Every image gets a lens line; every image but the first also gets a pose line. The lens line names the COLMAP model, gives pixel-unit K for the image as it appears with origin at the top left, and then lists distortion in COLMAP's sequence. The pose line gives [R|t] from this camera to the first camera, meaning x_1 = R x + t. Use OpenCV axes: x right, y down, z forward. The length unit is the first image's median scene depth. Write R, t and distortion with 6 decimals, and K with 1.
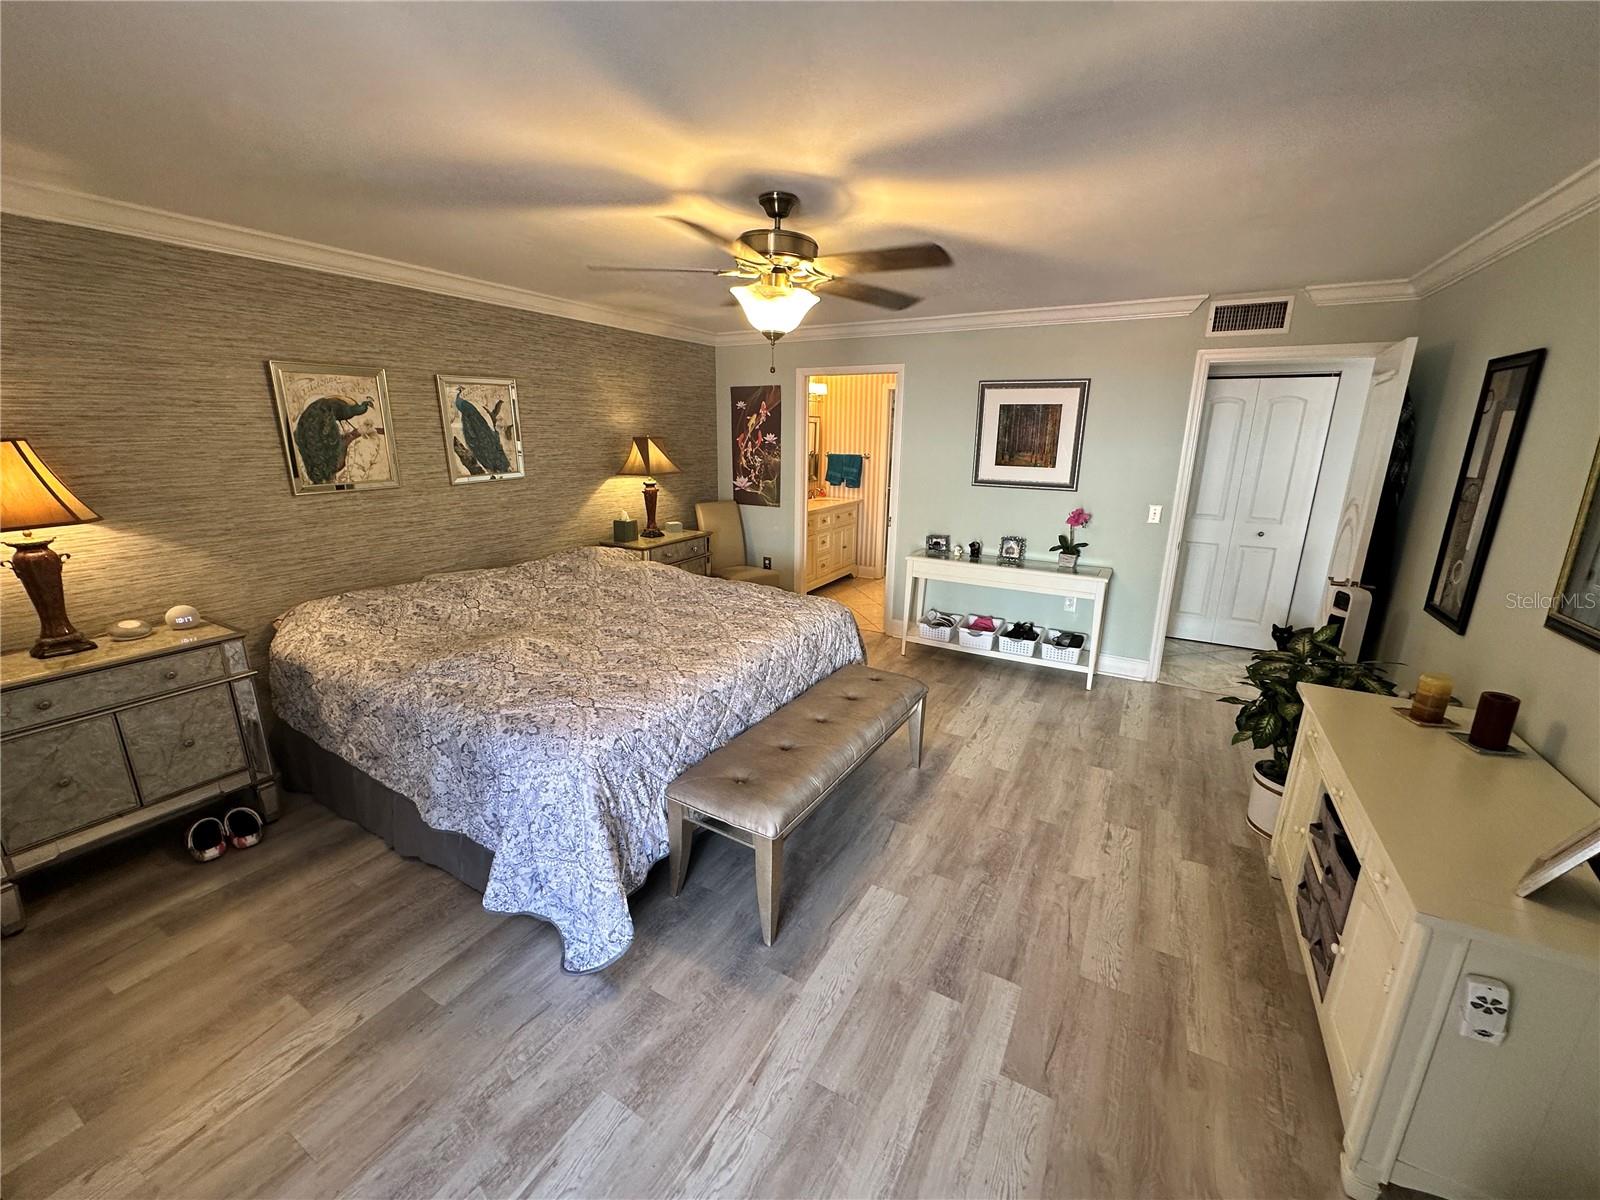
lens RADIAL K [[637.2, 0, 804.0], [0, 637.2, 598.1], [0, 0, 1]] dist [-0.003336, 0.000906]
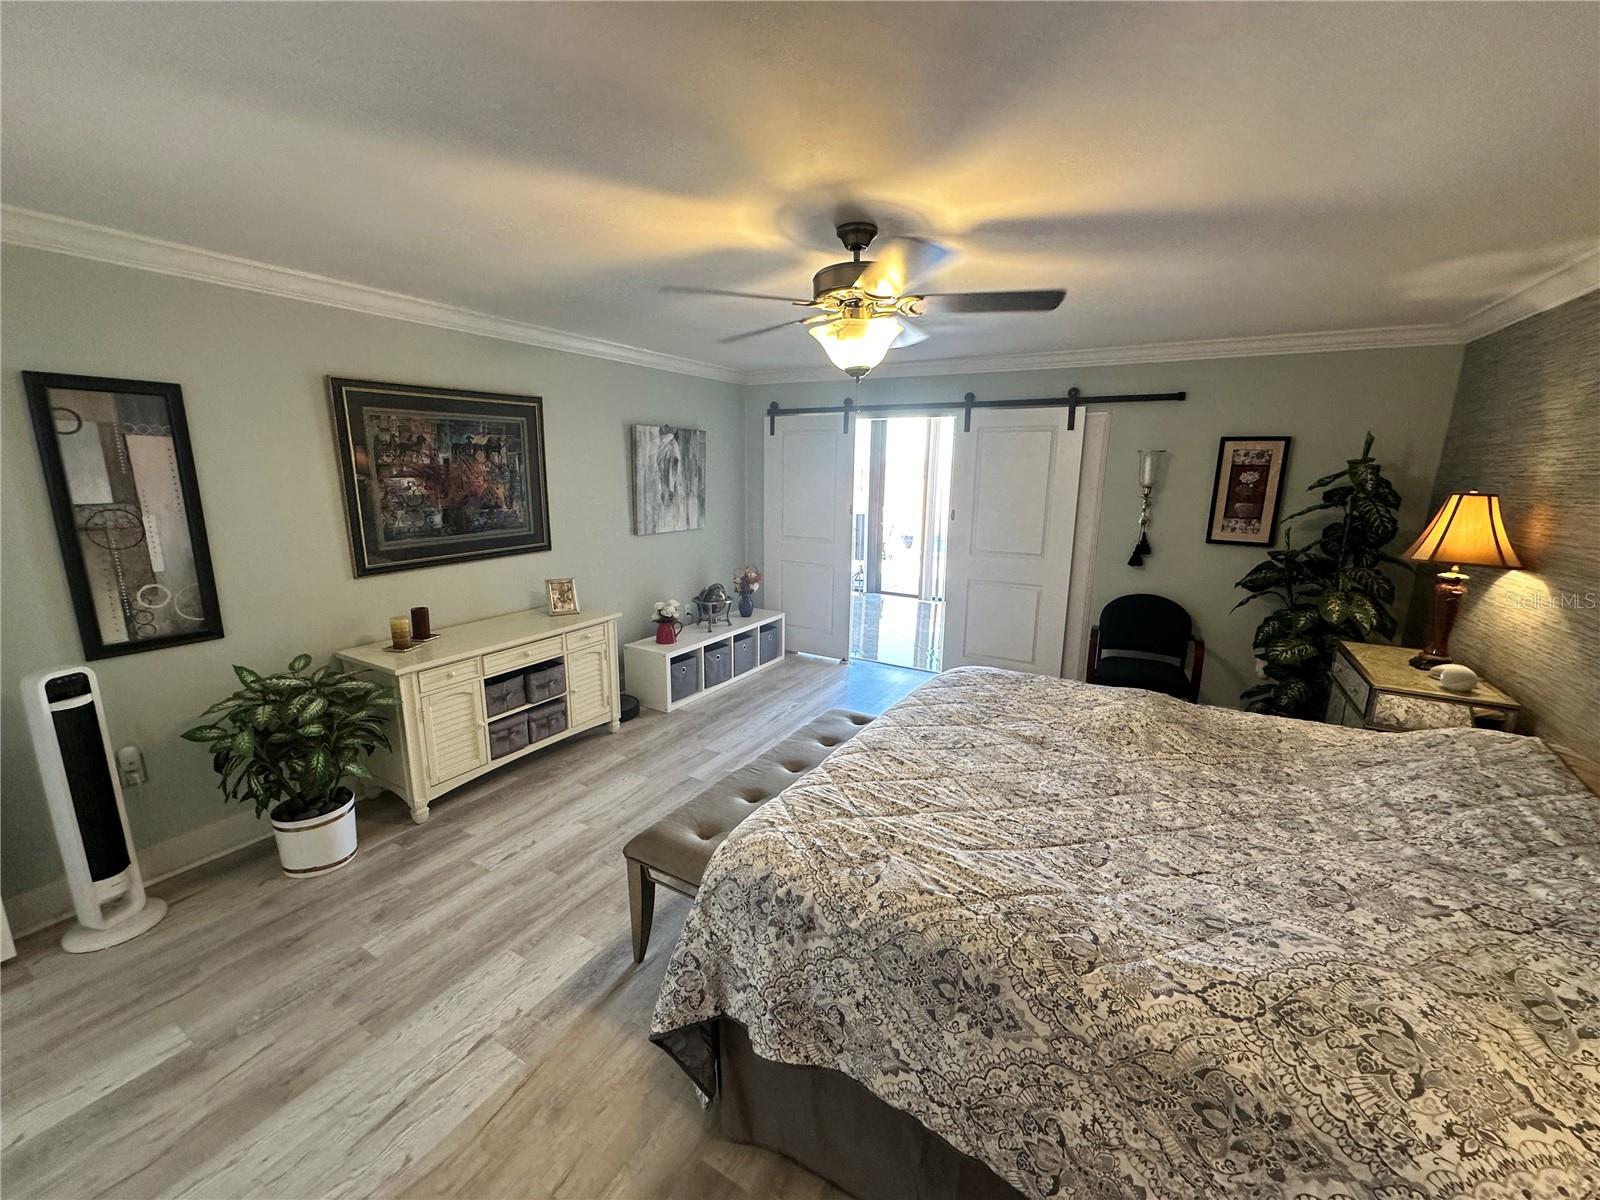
lens RADIAL K [[637.2, 0, 807.8], [0, 637.2, 600.8], [0, 0, 1]] dist [-0.003336, 0.000906]
pose [[-0.999651, -0.025957, 0.005008, 0.004542], [-0.020895, 0.891870, 0.451809, -0.387529], [-0.016194, 0.451546, -0.892101, 1.439542]]
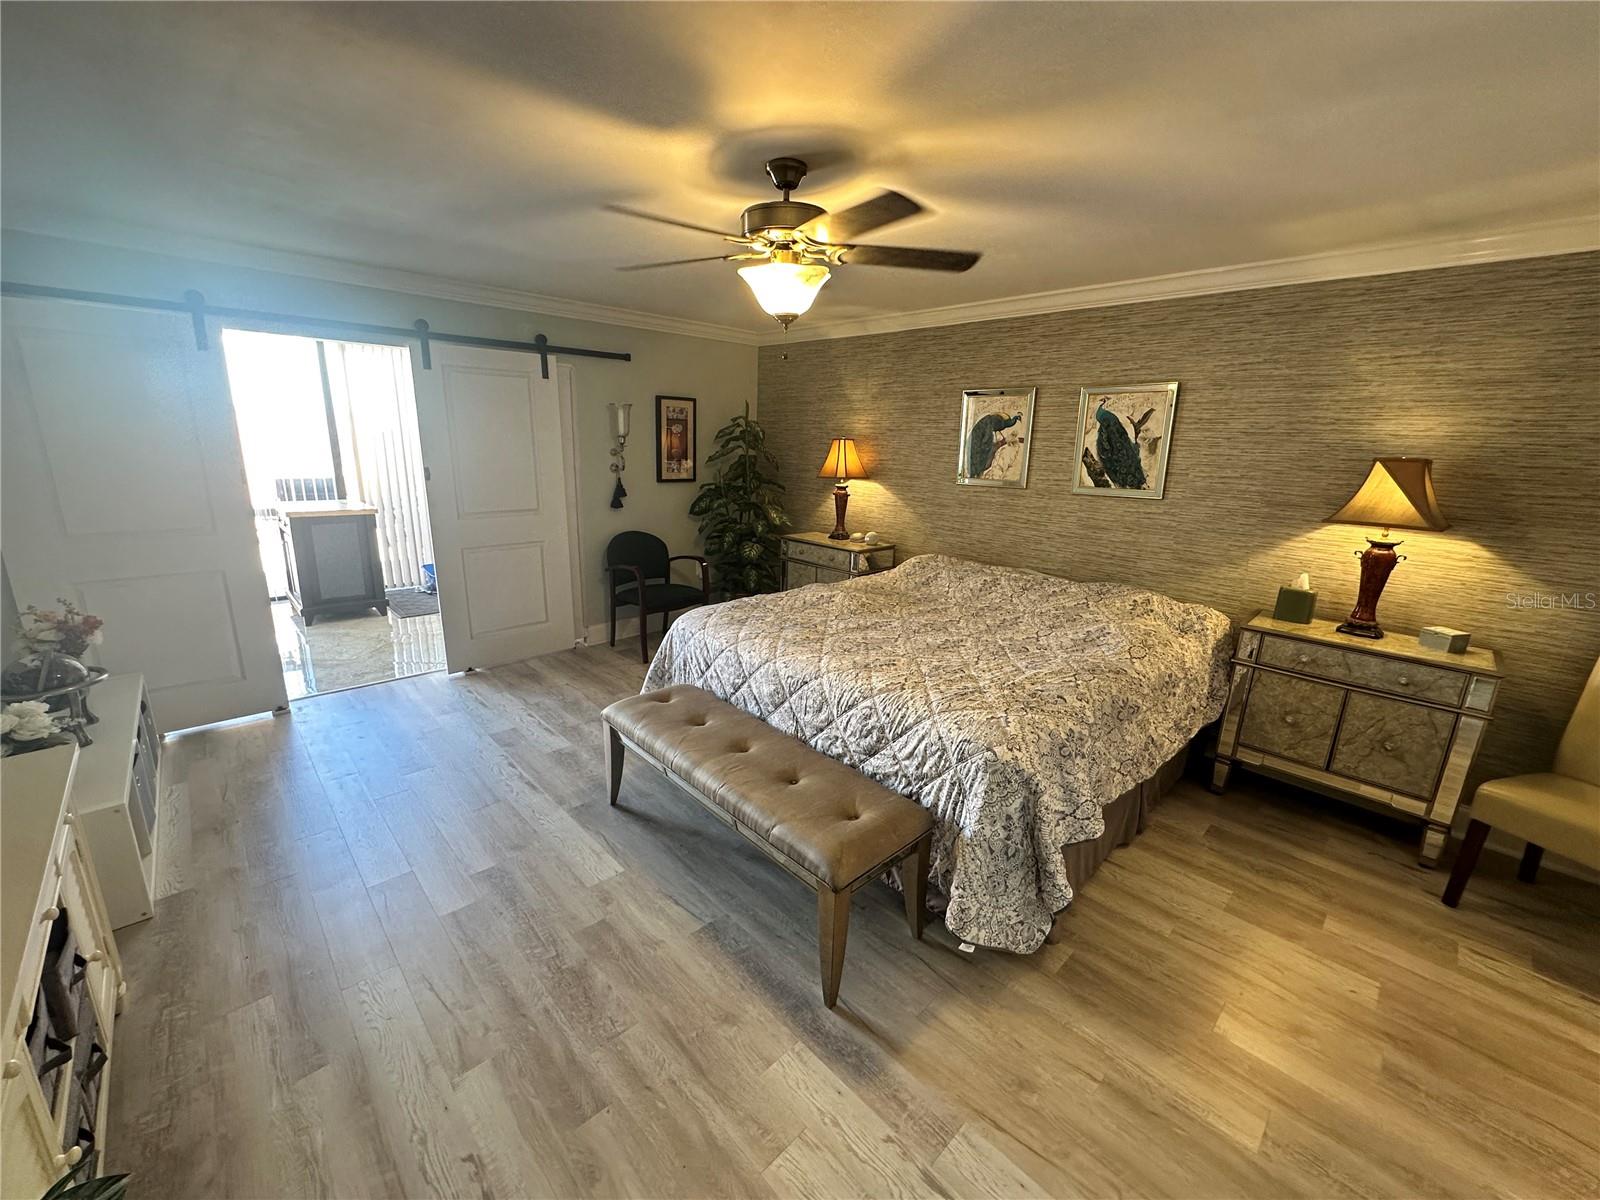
lens RADIAL K [[637.2, 0, 794.8], [0, 637.2, 595.7], [0, 0, 1]] dist [-0.003336, 0.000906]
pose [[-0.291318, 0.213464, -0.932506, 0.647885], [-0.276319, 0.914459, 0.295655, -0.234544], [0.915850, 0.343798, -0.207414, 0.970854]]
